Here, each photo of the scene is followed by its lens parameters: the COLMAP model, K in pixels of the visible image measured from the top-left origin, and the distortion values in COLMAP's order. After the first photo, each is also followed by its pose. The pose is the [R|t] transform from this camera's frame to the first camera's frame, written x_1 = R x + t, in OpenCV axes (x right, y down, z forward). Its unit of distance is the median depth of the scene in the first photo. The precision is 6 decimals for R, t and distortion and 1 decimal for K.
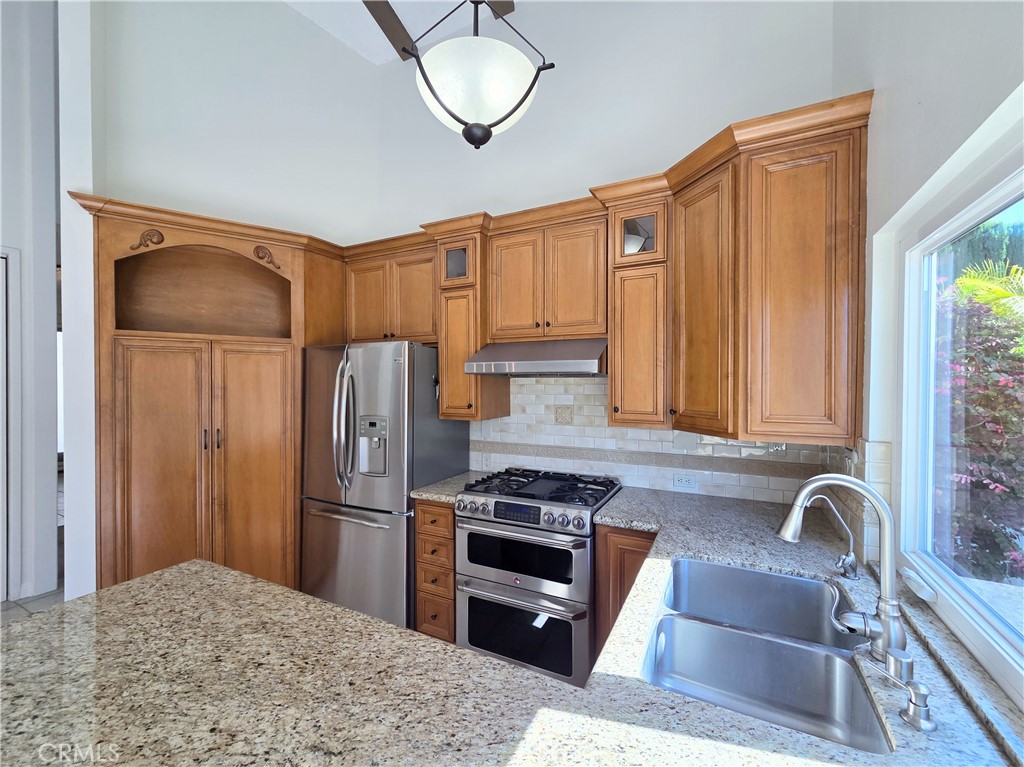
lens RADIAL K [[427.6, 0, 507.0], [0, 427.6, 386.7], [0, 0, 1]] dist [0.002690, 0.000268]
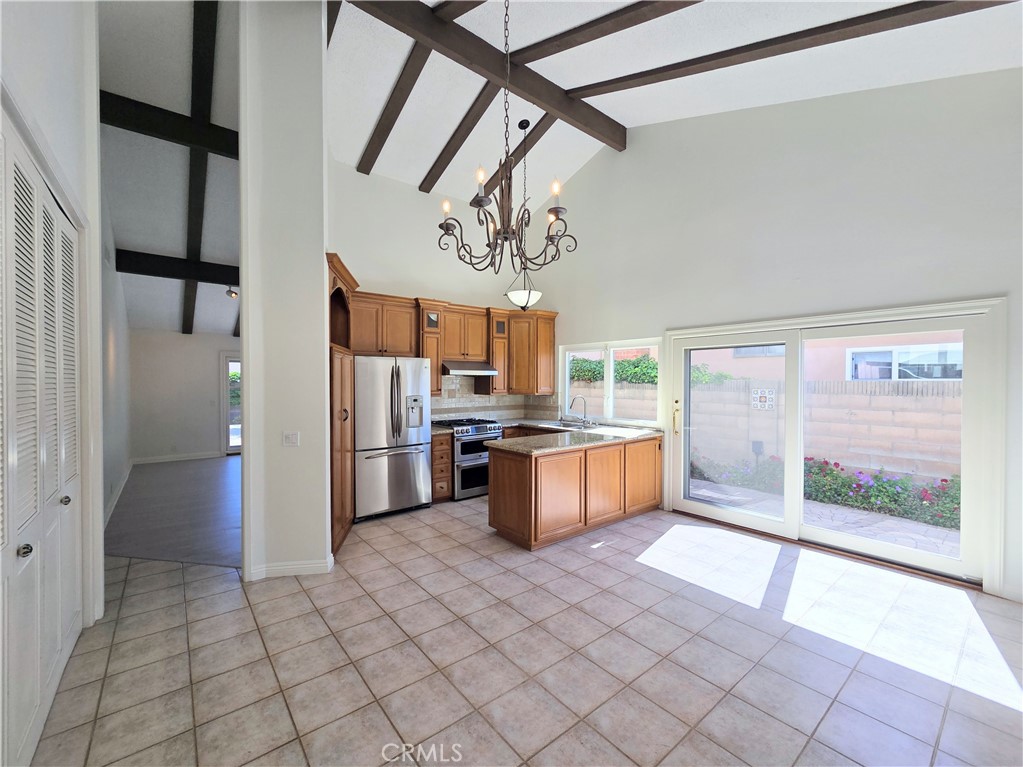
lens RADIAL K [[423.2, 0, 507.2], [0, 423.2, 386.4], [0, 0, 1]] dist [0.003389, -0.000435]
pose [[0.401479, -0.012813, 0.915779, -2.011287], [0.008888, 0.999910, 0.010093, 0.010760], [-0.915825, 0.004087, 0.401557, -0.156114]]
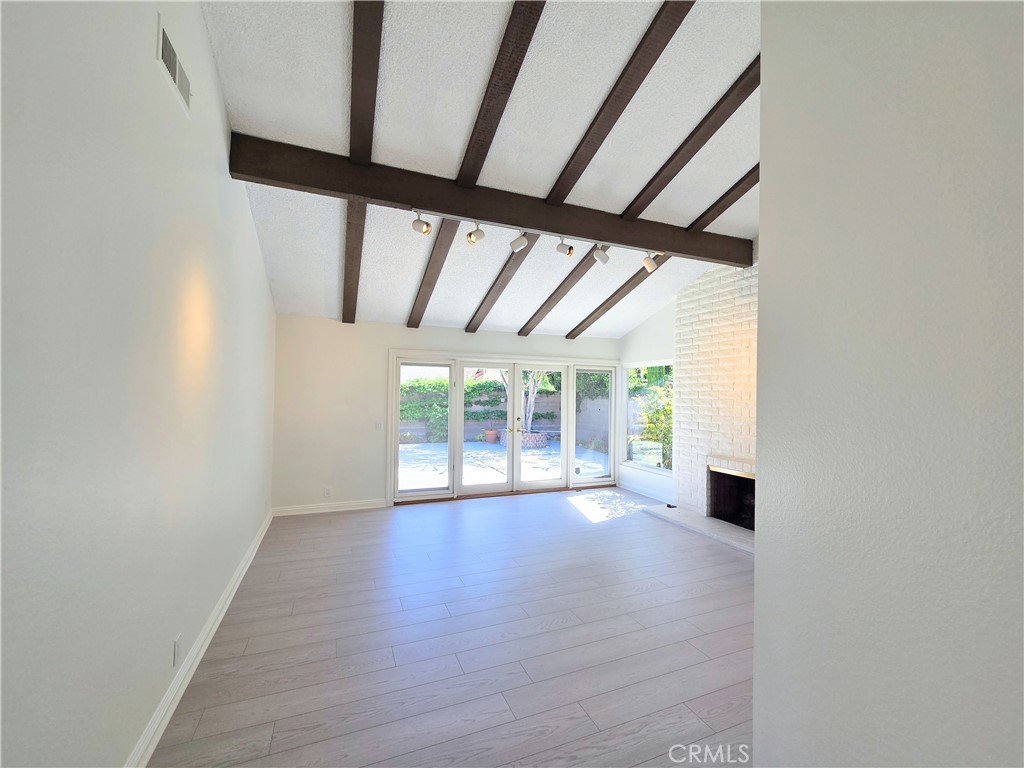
lens RADIAL K [[421.0, 0, 507.6], [0, 421.0, 387.2], [0, 0, 1]] dist [0.002640, 0.000267]
pose [[0.647108, 0.018659, 0.762170, -1.108810], [-0.005677, 0.999791, -0.019657, -0.010133], [-0.762378, 0.008393, 0.647078, 1.407201]]
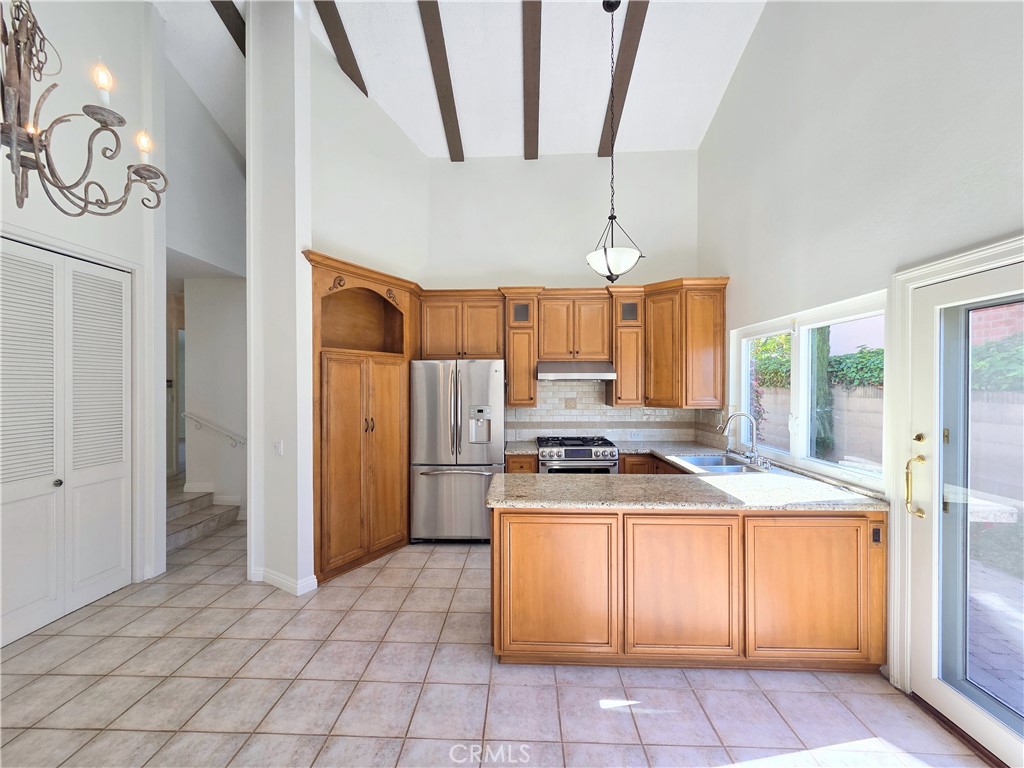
lens RADIAL K [[421.0, 0, 507.6], [0, 421.0, 387.2], [0, 0, 1]] dist [0.002640, 0.000267]
pose [[0.904166, -0.003998, 0.427163, -0.946881], [0.007055, 0.999960, -0.005575, 0.009222], [-0.427124, 0.008054, 0.904157, -0.493150]]
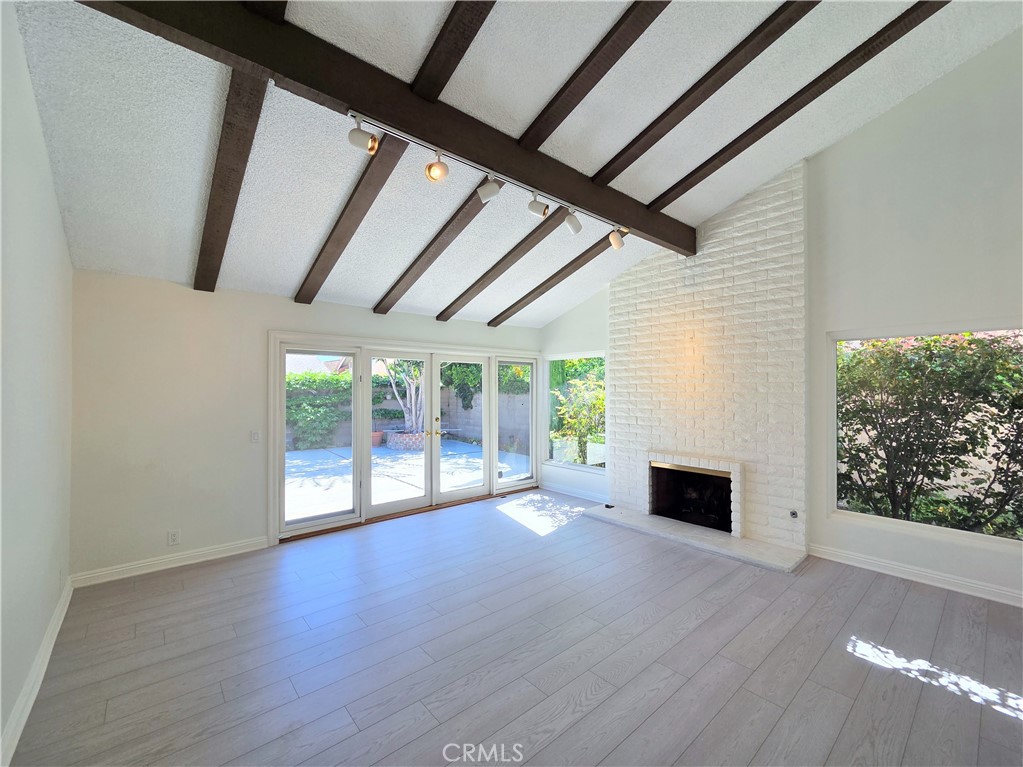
lens RADIAL K [[423.2, 0, 507.2], [0, 423.2, 386.4], [0, 0, 1]] dist [0.003389, -0.000435]
pose [[0.371970, 0.005595, 0.928228, -0.987973], [0.009539, 0.999906, -0.009850, -0.011358], [-0.928196, 0.012519, 0.371881, 1.894467]]
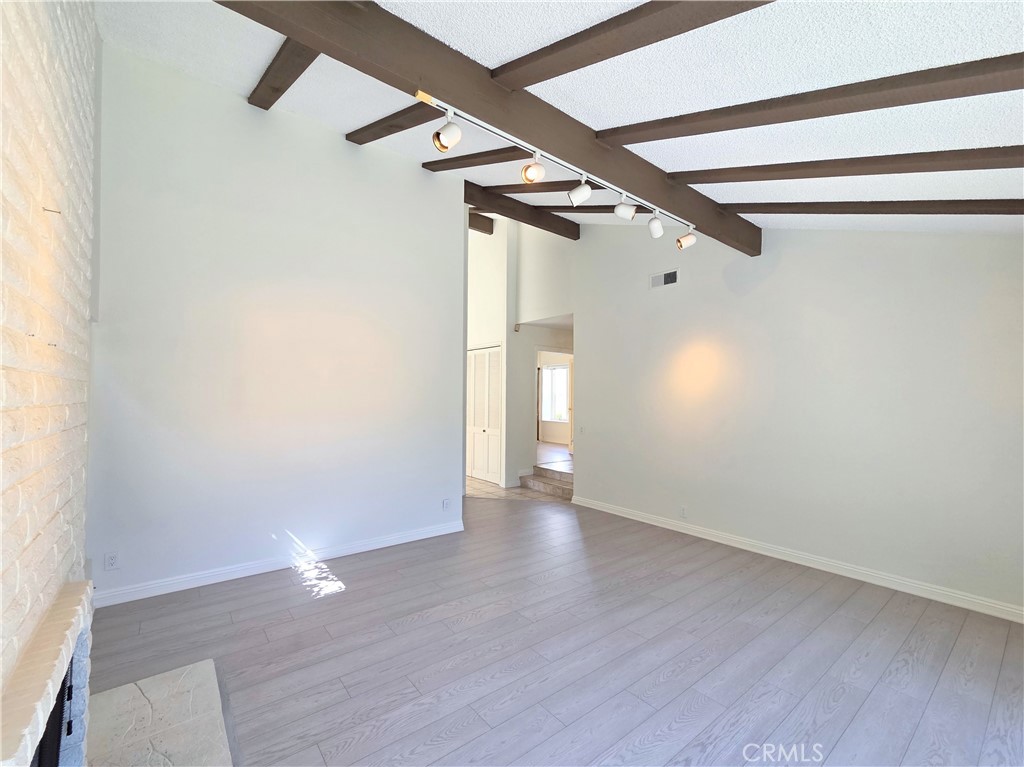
lens RADIAL K [[436.8, 0, 509.8], [0, 436.8, 387.7], [0, 0, 1]] dist [0.006508, 0.000100]
pose [[-0.405294, -0.021193, -0.913941, 1.391786], [-0.018443, 0.999717, -0.015003, -0.025180], [0.914000, 0.010775, -0.405570, 2.593453]]
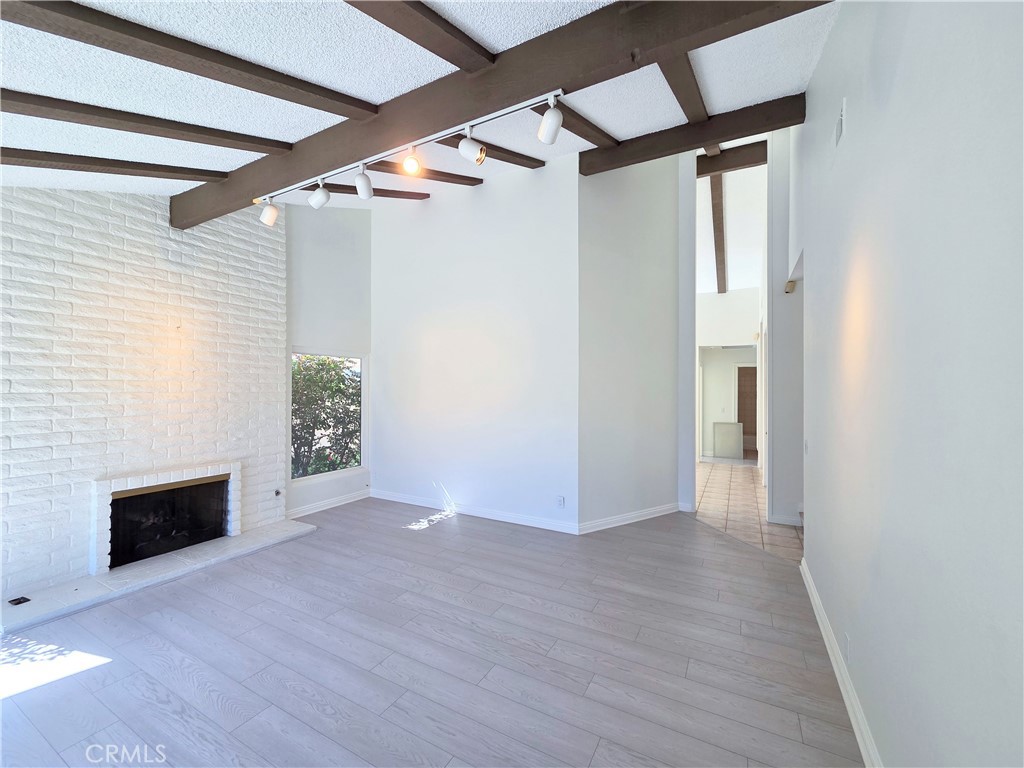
lens RADIAL K [[421.0, 0, 507.6], [0, 421.0, 387.2], [0, 0, 1]] dist [0.002640, 0.000267]
pose [[-0.999740, -0.005492, 0.022114, -0.168014], [-0.005407, 0.999978, 0.003876, -0.028252], [-0.022135, 0.003755, -0.999748, 3.412834]]
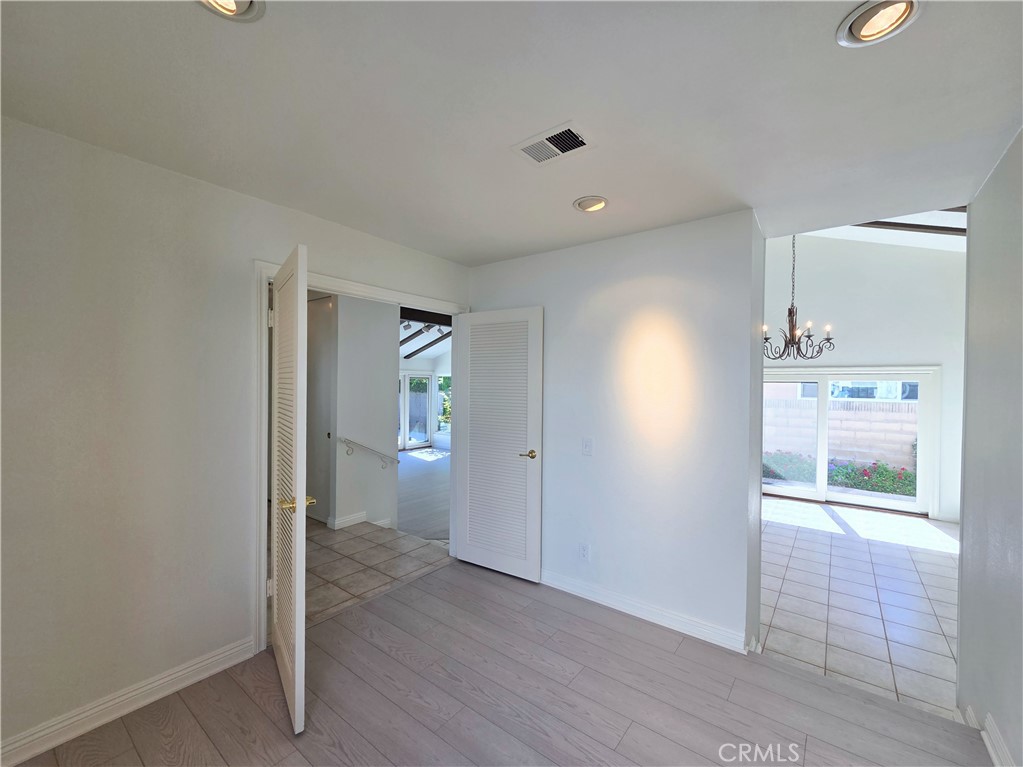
lens RADIAL K [[429.0, 0, 507.2], [0, 429.0, 385.3], [0, 0, 1]] dist [-0.000558, -0.000059]
pose [[0.175752, -0.003523, 0.984428, -3.119406], [-0.001758, 0.999991, 0.003893, -0.120231], [-0.984433, -0.002415, 0.175744, 0.994208]]
